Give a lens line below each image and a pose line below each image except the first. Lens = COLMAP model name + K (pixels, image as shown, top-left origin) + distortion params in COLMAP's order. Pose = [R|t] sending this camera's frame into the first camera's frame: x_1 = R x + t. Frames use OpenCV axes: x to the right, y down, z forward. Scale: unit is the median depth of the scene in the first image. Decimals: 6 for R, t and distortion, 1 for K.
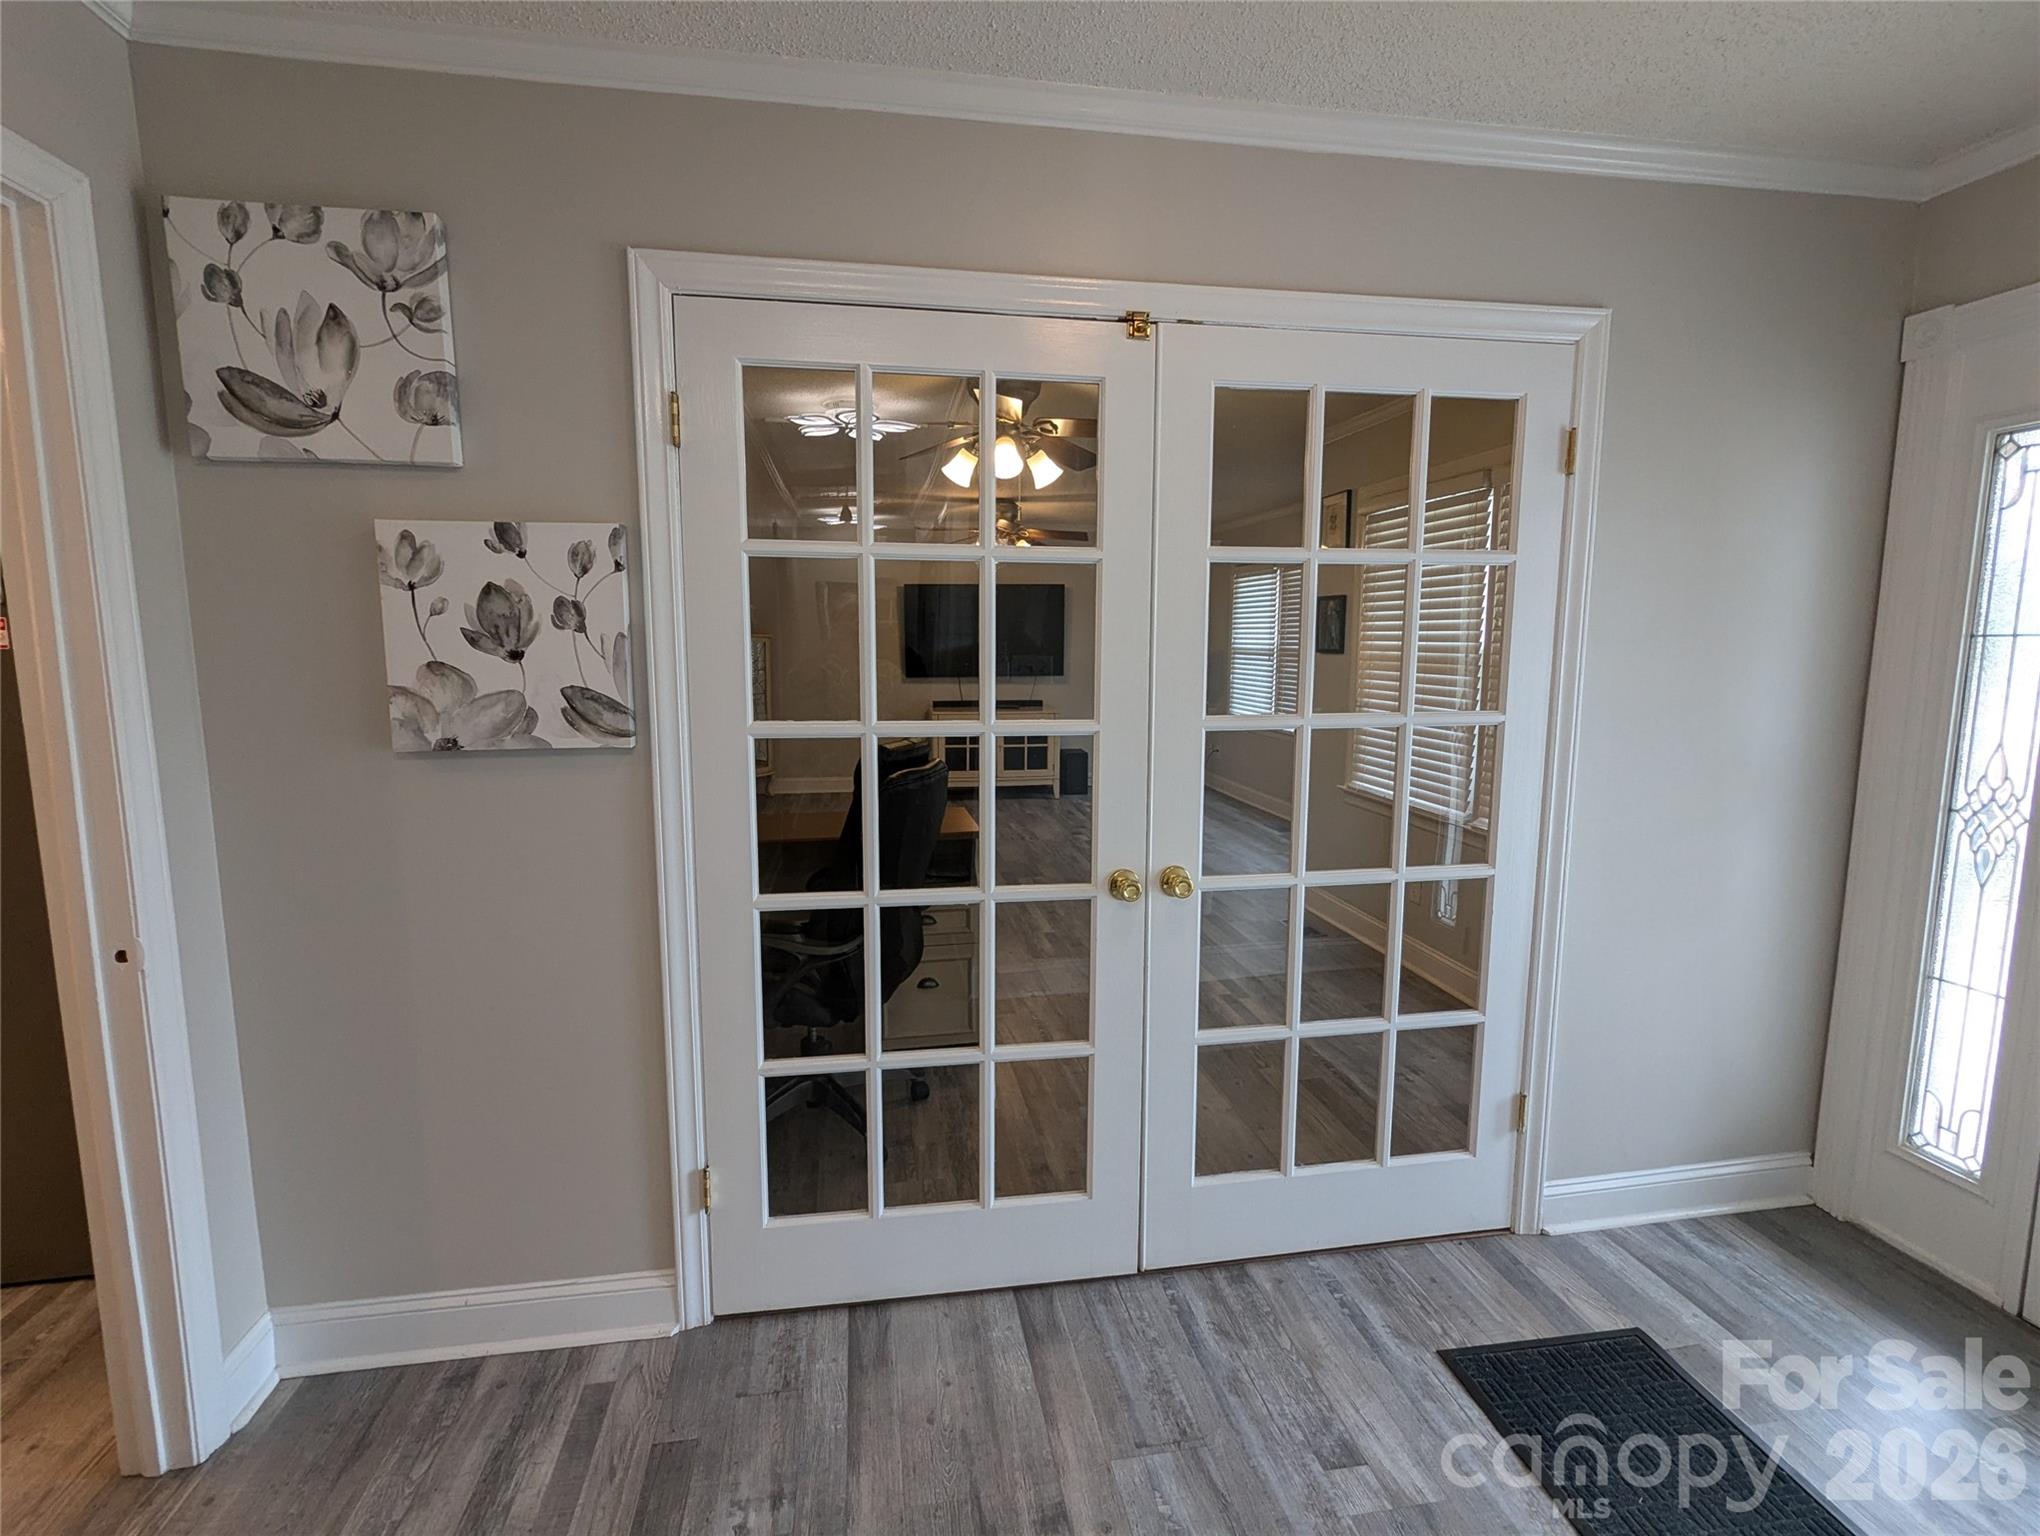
lens RADIAL K [[972.0, 0, 1022.8], [0, 972.0, 771.2], [0, 0, 1]] dist [-0.002791, 0.002459]
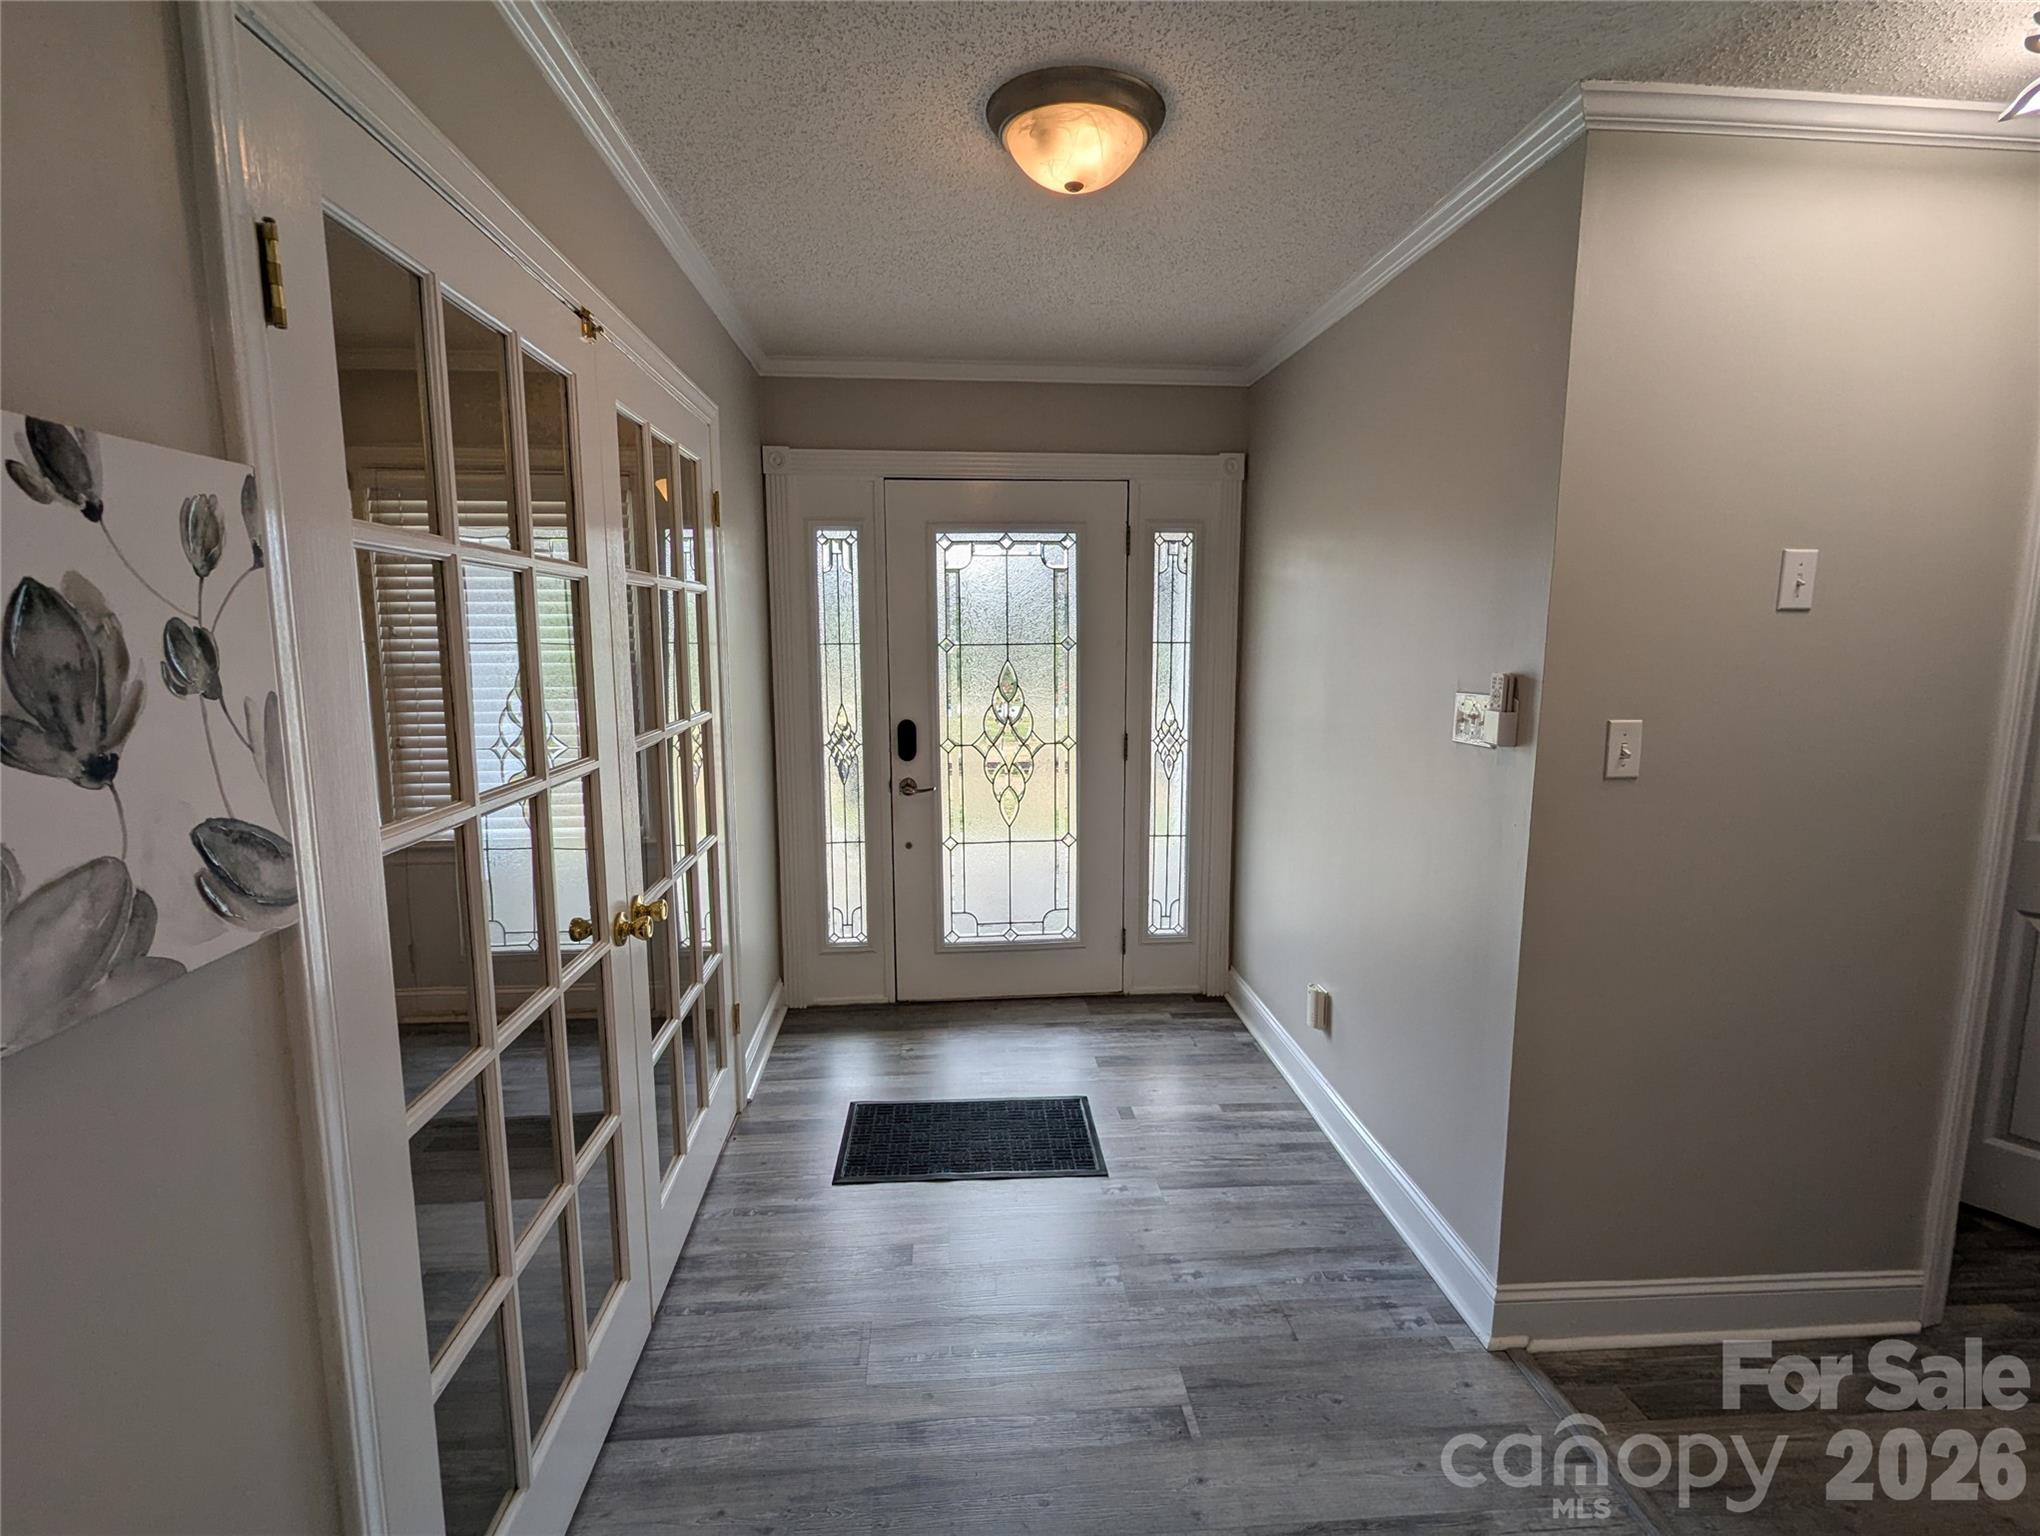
lens RADIAL K [[972.0, 0, 1013.7], [0, 972.0, 765.5], [0, 0, 1]] dist [-0.002791, 0.002459]
pose [[0.083952, -0.139623, 0.986639, -0.866720], [0.131619, 0.983013, 0.127911, -0.120593], [-0.987739, 0.119122, 0.100903, 0.591398]]
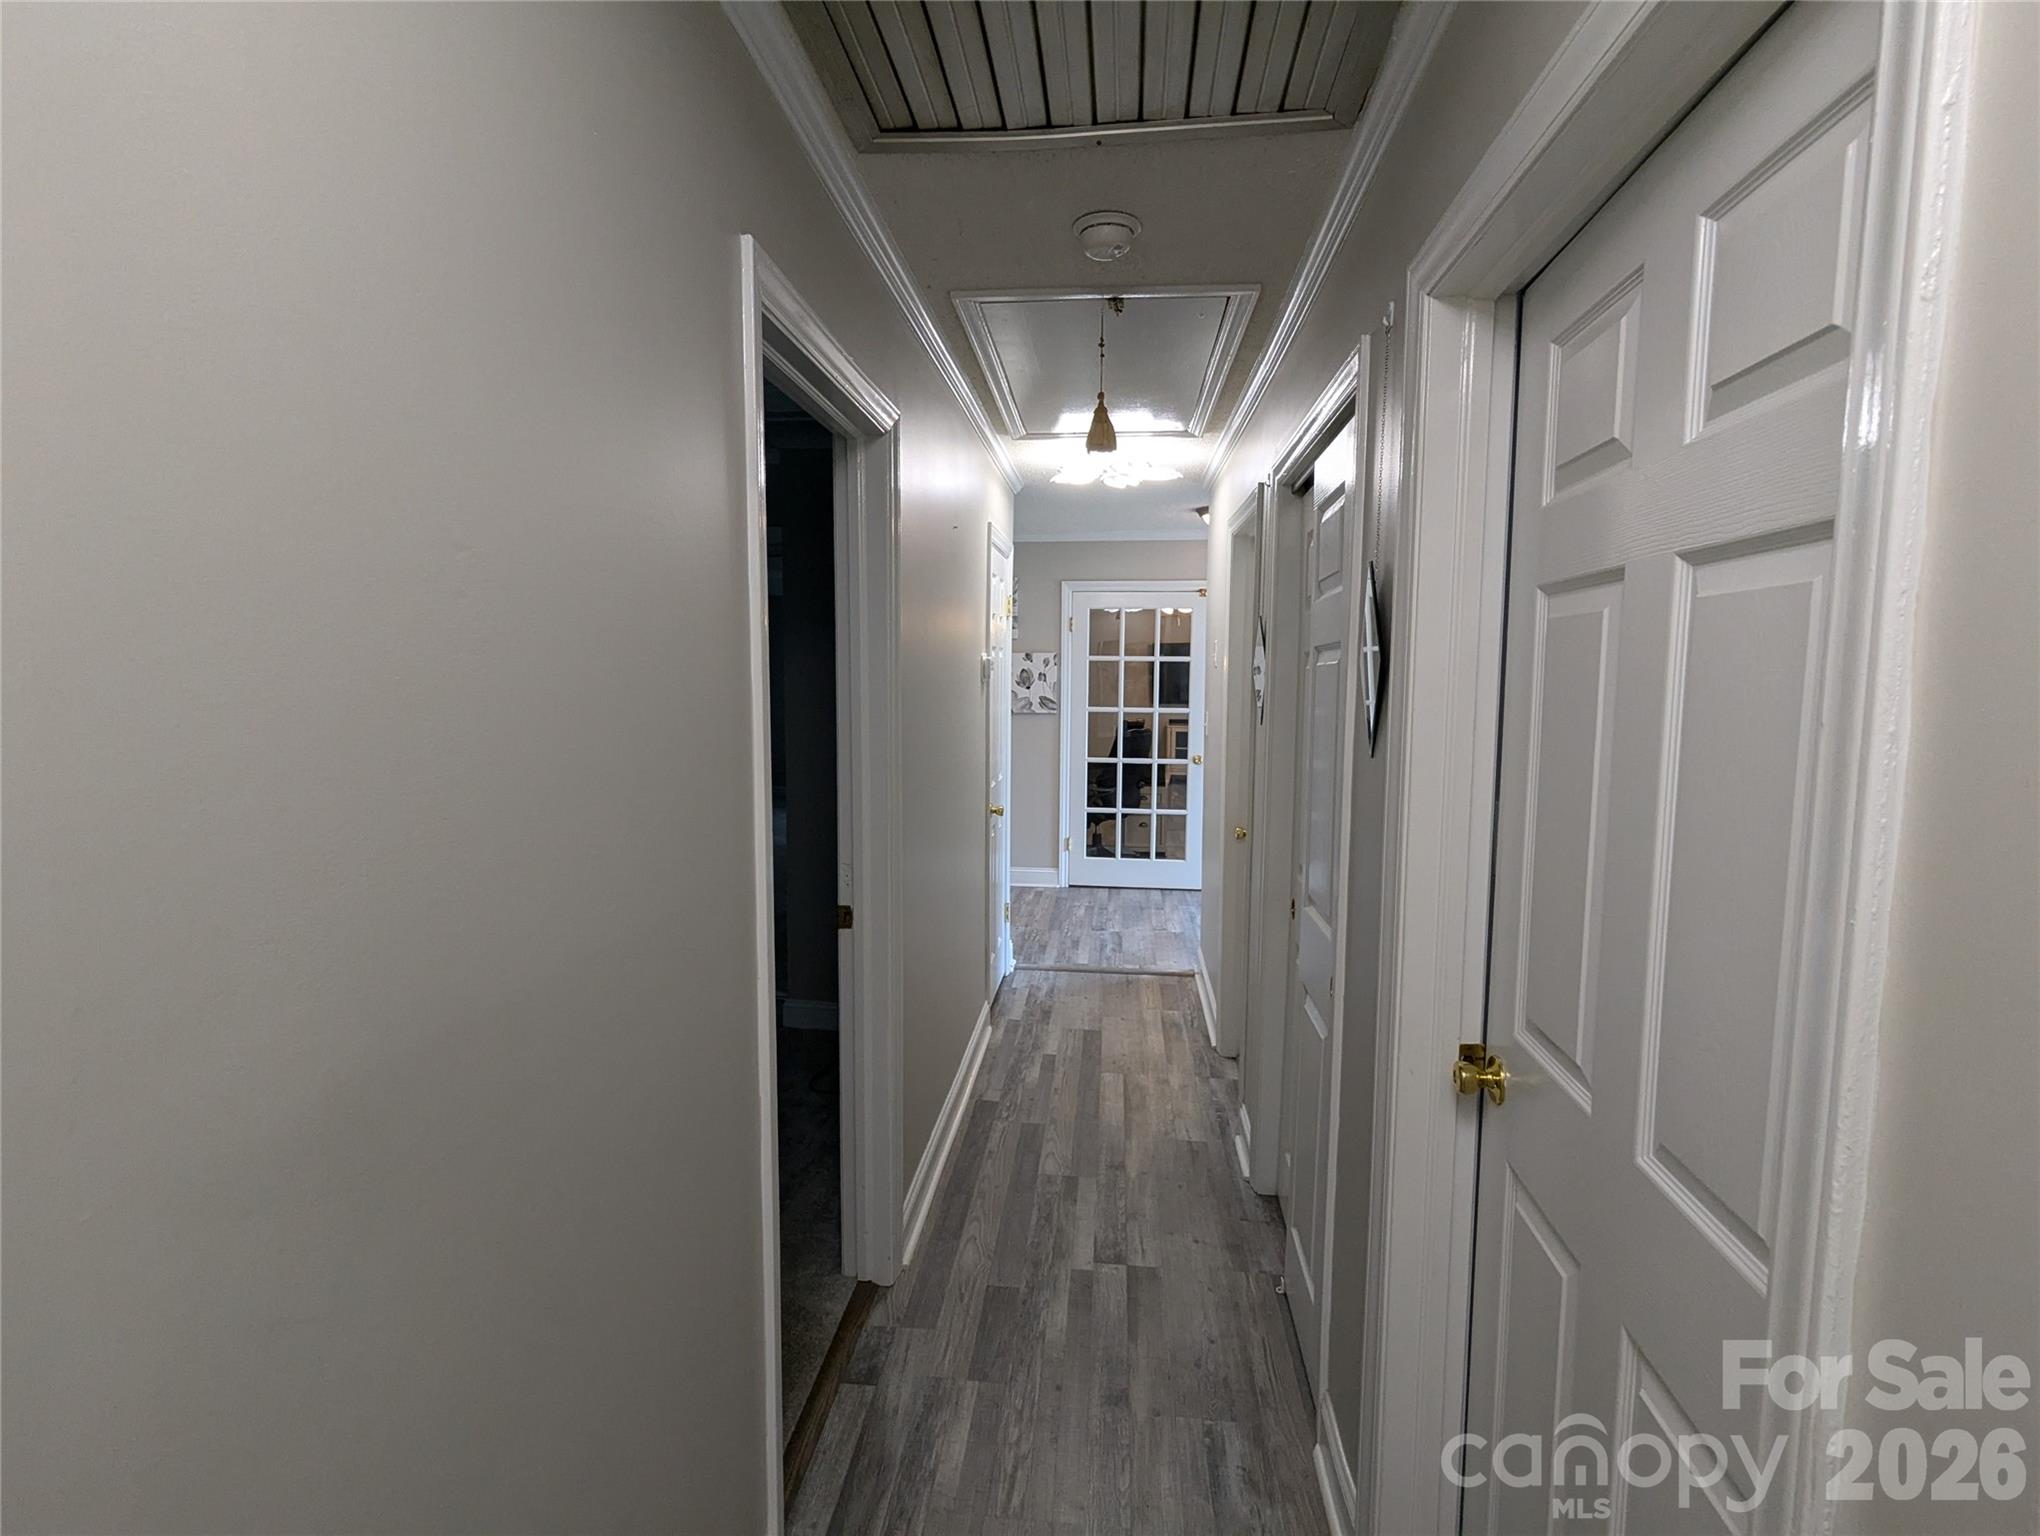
lens RADIAL K [[972.0, 0, 1026.6], [0, 972.0, 772.4], [0, 0, 1]] dist [-0.002791, 0.002459]
pose [[0.965693, 0.029317, -0.258025, 0.447382], [-0.039688, 0.998596, -0.035076, 0.336954], [0.256635, 0.044113, 0.965501, -2.591454]]
